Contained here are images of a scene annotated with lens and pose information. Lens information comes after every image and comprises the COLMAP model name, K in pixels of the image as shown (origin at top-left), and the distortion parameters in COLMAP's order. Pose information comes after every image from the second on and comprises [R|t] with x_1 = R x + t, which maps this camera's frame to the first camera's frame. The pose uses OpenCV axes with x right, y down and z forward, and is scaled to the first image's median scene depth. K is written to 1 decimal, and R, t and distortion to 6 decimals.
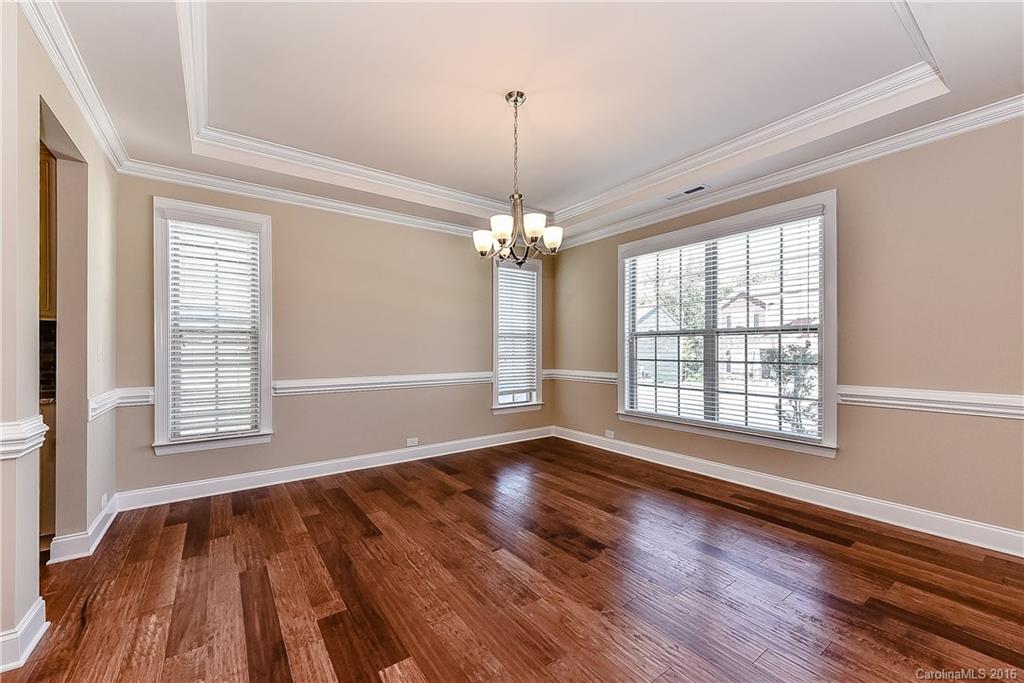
lens RADIAL K [[407.0, 0, 513.1], [0, 407.0, 347.7], [0, 0, 1]] dist [0.008324, -0.001096]
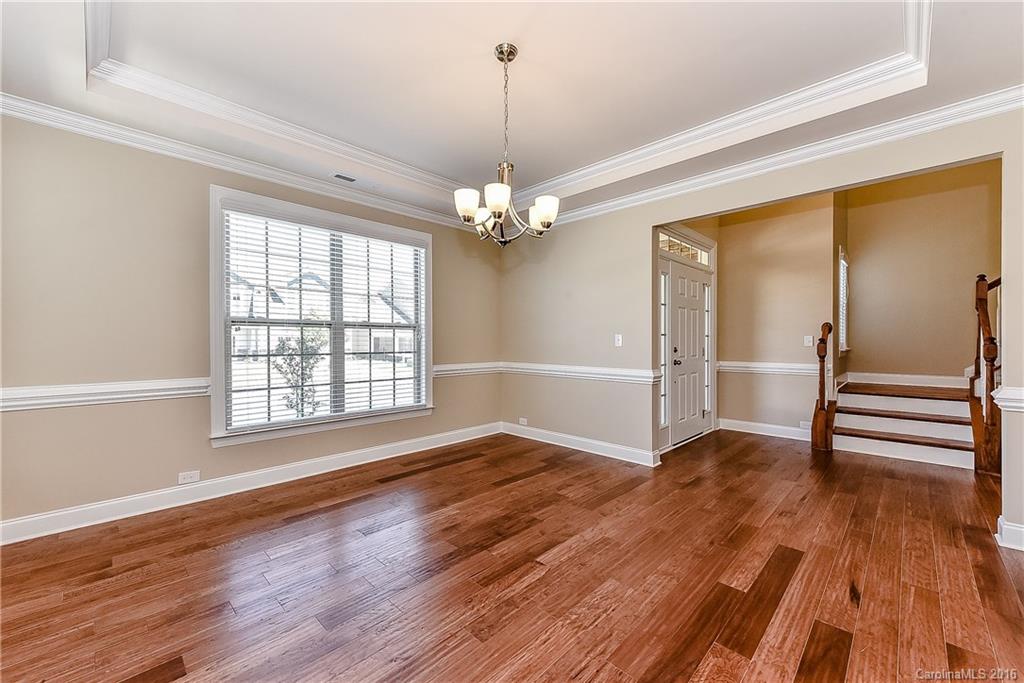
lens RADIAL K [[407.0, 0, 509.8], [0, 407.0, 342.5], [0, 0, 1]] dist [0.008324, -0.001096]
pose [[-0.168050, 0.000308, 0.985778, -0.611656], [-0.003158, 0.999995, -0.000851, 0.006071], [-0.985773, -0.003256, -0.168048, 0.811920]]
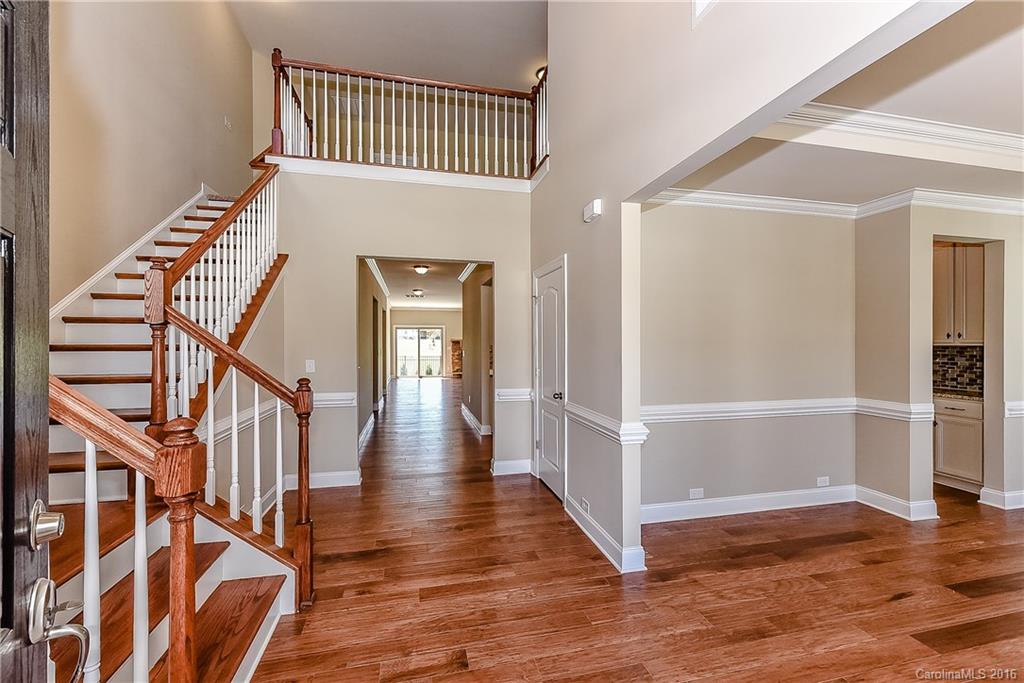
lens RADIAL K [[407.0, 0, 512.3], [0, 407.0, 339.3], [0, 0, 1]] dist [0.008324, -0.001096]
pose [[-0.392312, -0.003888, -0.919824, 0.639274], [0.004907, 0.999968, -0.006320, -0.058207], [0.919819, -0.006993, -0.392281, -0.012264]]
